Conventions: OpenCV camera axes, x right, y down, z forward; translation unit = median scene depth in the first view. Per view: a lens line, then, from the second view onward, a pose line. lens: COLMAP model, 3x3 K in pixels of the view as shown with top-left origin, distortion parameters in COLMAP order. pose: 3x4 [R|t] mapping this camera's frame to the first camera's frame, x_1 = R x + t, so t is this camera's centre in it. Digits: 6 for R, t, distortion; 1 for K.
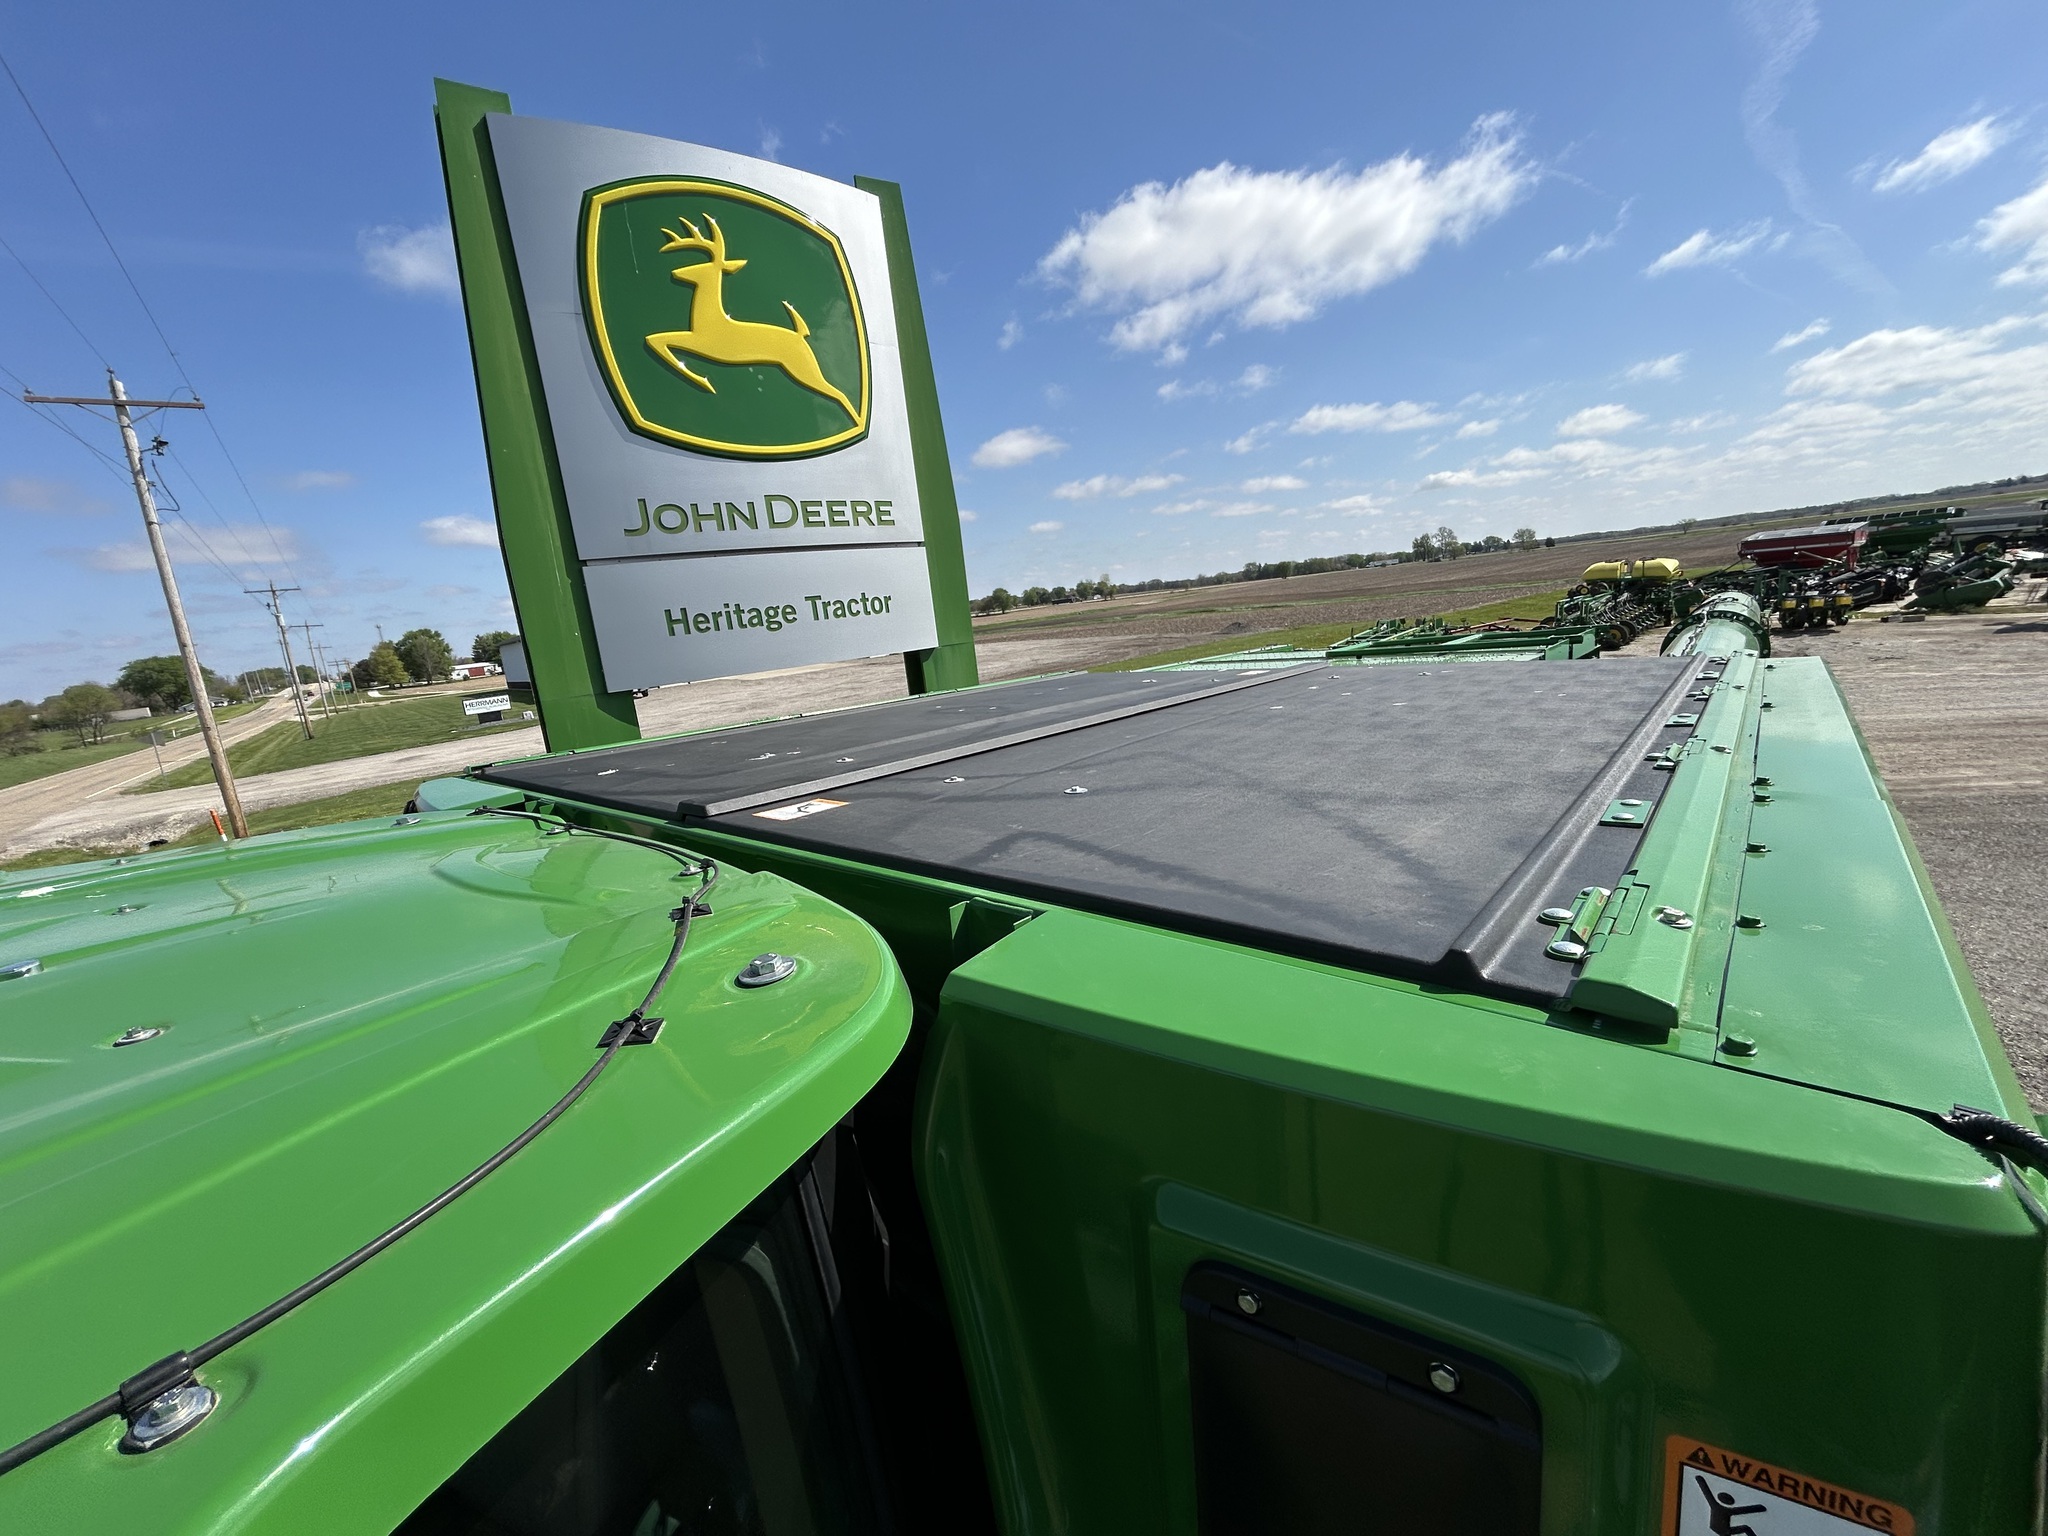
lens RADIAL K [[829.5, 0, 1019.9], [0, 829.5, 764.8], [0, 0, 1]] dist [-0.003525, 0.001600]
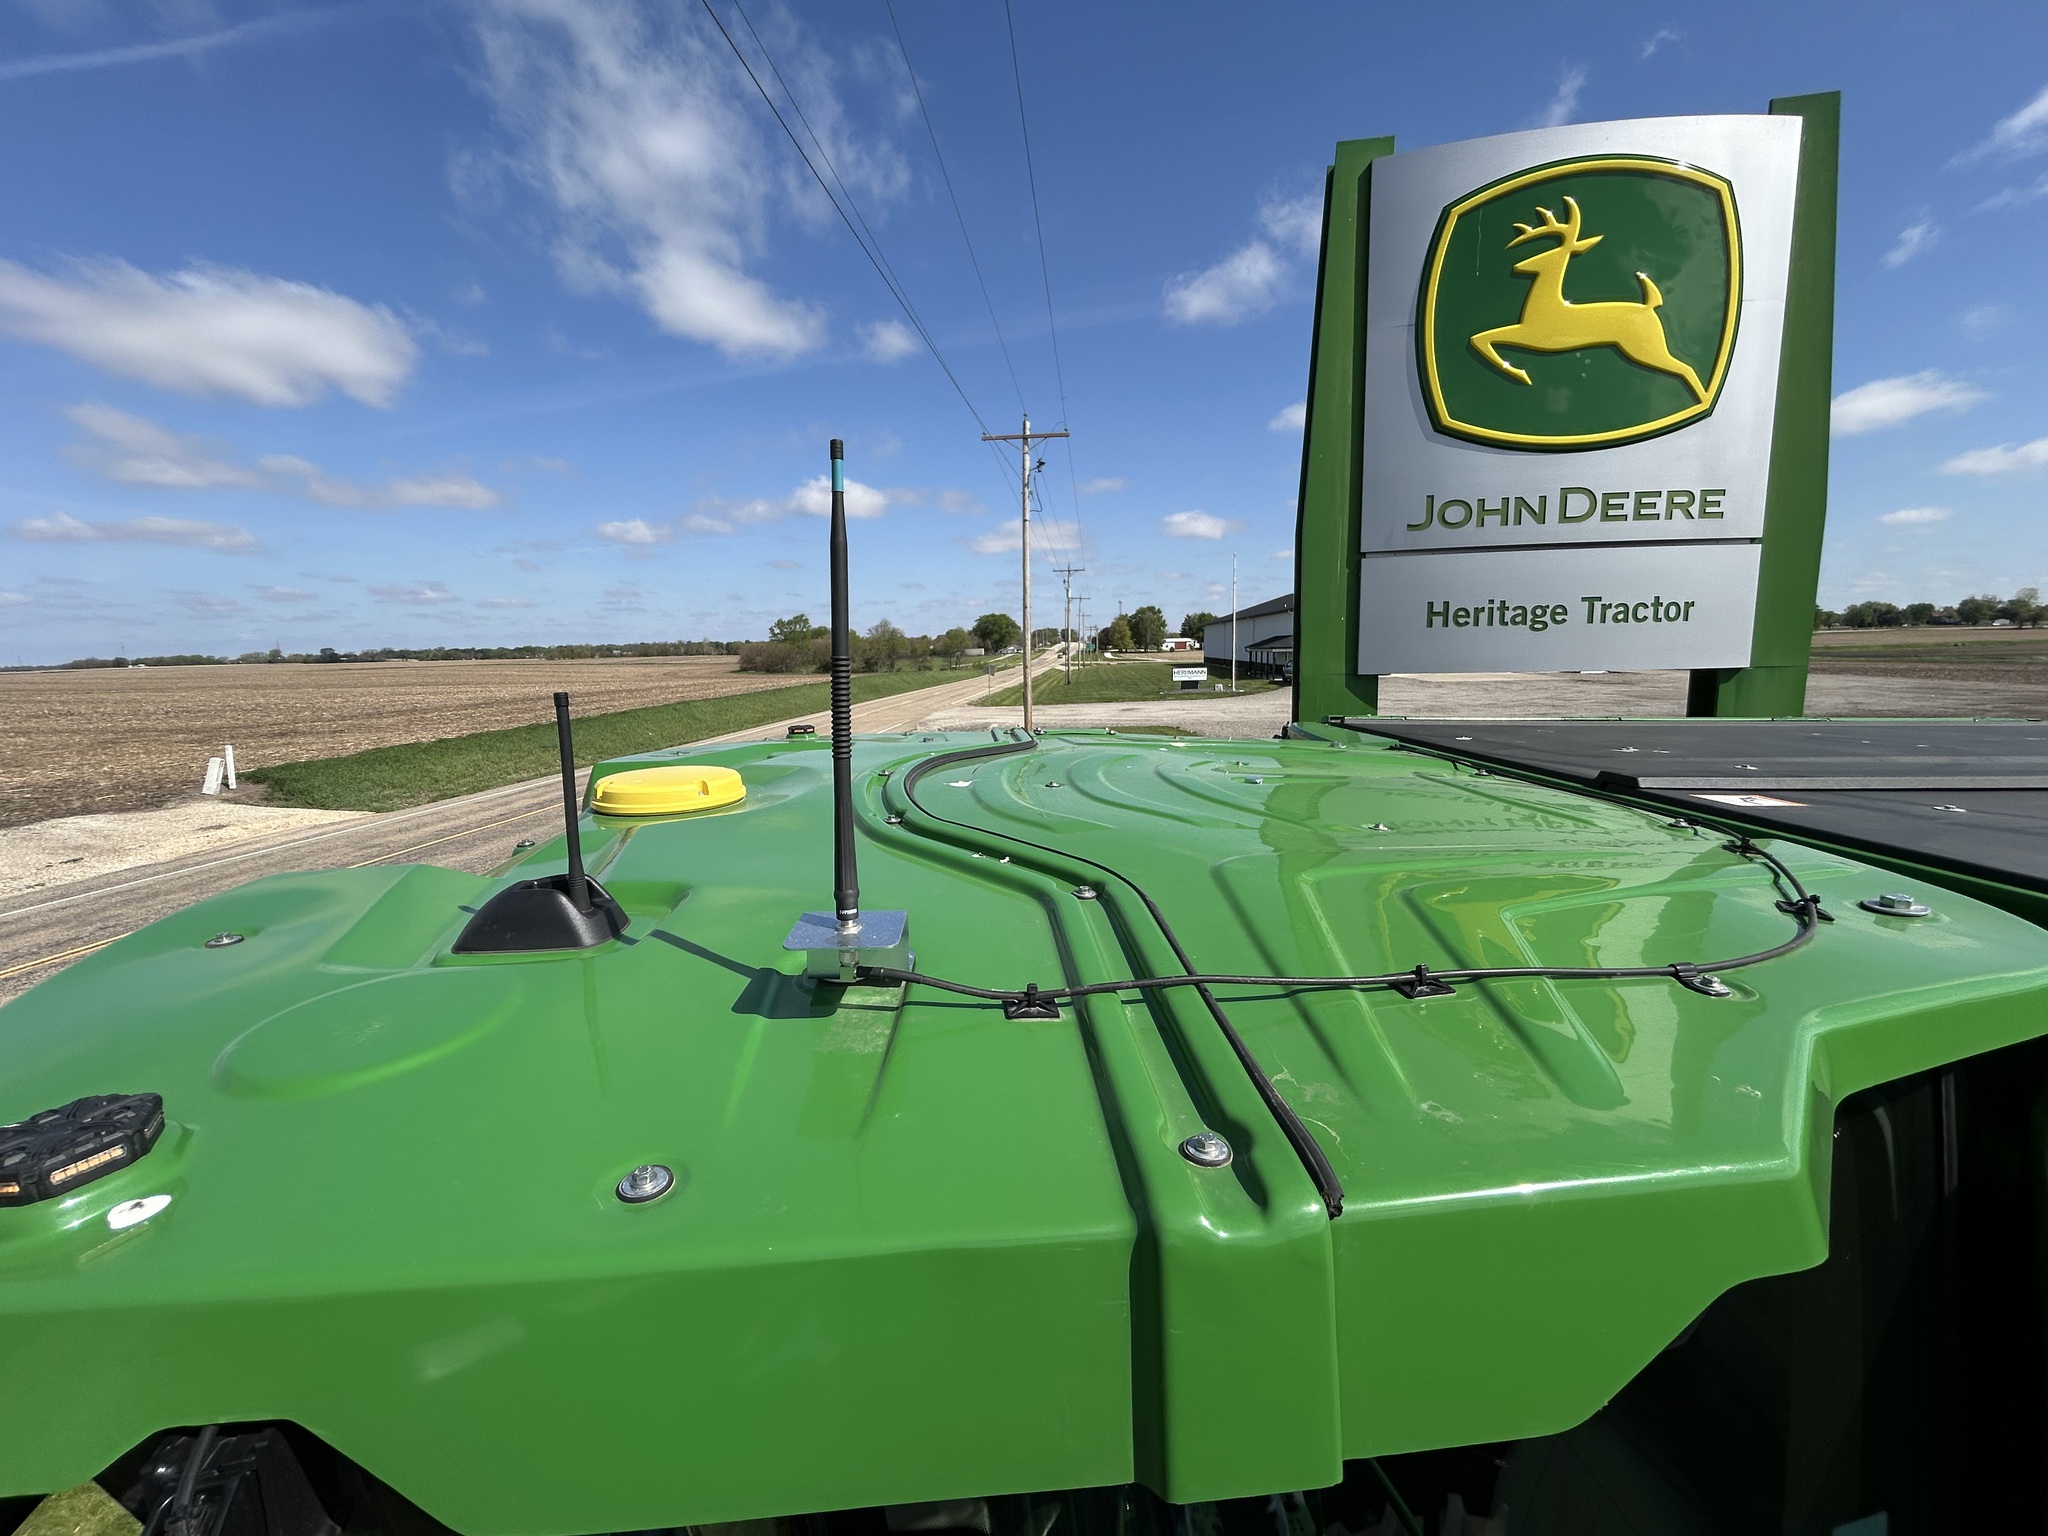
lens RADIAL K [[824.6, 0, 1020.9], [0, 824.6, 770.0], [0, 0, 1]] dist [-0.000205, -0.000791]
pose [[0.715100, 0.196143, -0.670939, -0.051393], [-0.186171, 0.978599, 0.087660, 0.021399], [0.673775, 0.062224, 0.736312, -0.084589]]
